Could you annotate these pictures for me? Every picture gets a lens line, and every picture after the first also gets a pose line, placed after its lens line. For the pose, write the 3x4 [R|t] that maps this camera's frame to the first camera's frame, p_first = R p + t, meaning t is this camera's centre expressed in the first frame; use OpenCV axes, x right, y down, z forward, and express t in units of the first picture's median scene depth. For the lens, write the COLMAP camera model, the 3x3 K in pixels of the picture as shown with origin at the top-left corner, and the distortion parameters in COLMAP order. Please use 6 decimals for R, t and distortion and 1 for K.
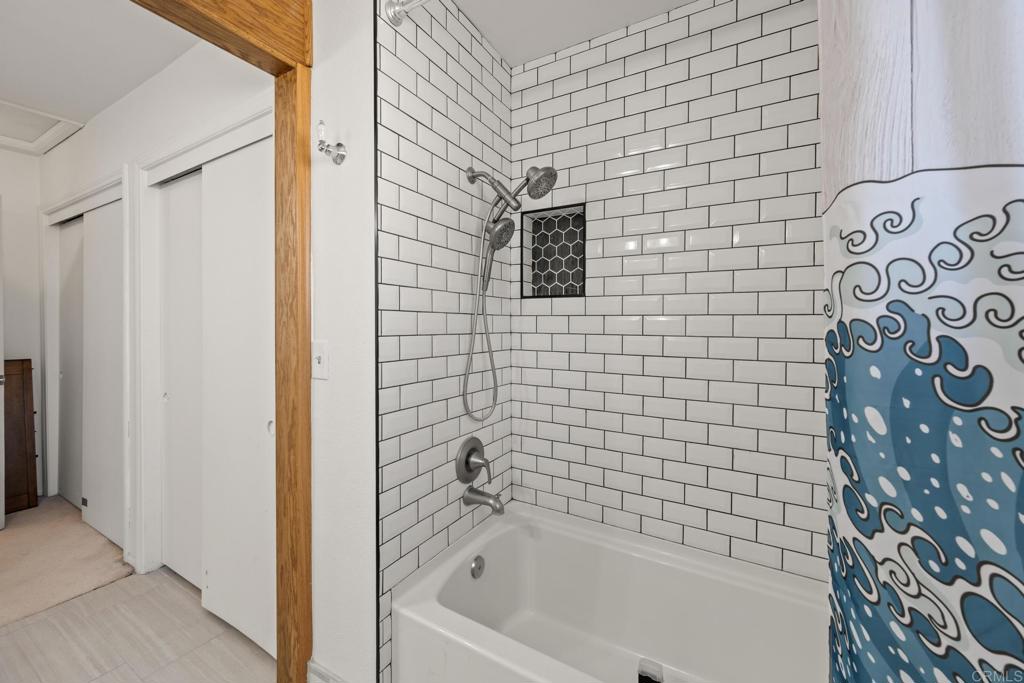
lens RADIAL K [[405.2, 0, 513.1], [0, 405.2, 332.4], [0, 0, 1]] dist [0.000533, 0.000154]
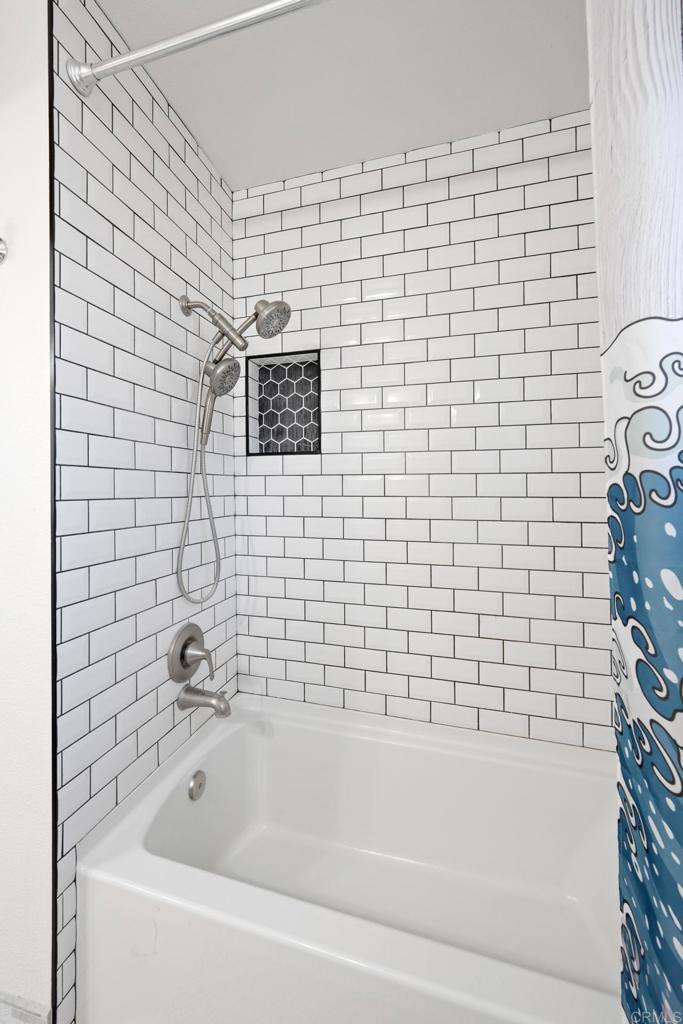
lens RADIAL K [[405.2, 0, 322.5], [0, 405.2, 489.7], [0, 0, 1]] dist [0.000533, 0.000154]
pose [[0.973823, -0.007632, 0.227179, -0.025509], [0.012395, 0.999732, -0.019547, 0.009072], [-0.226969, 0.021851, 0.973657, 0.157954]]
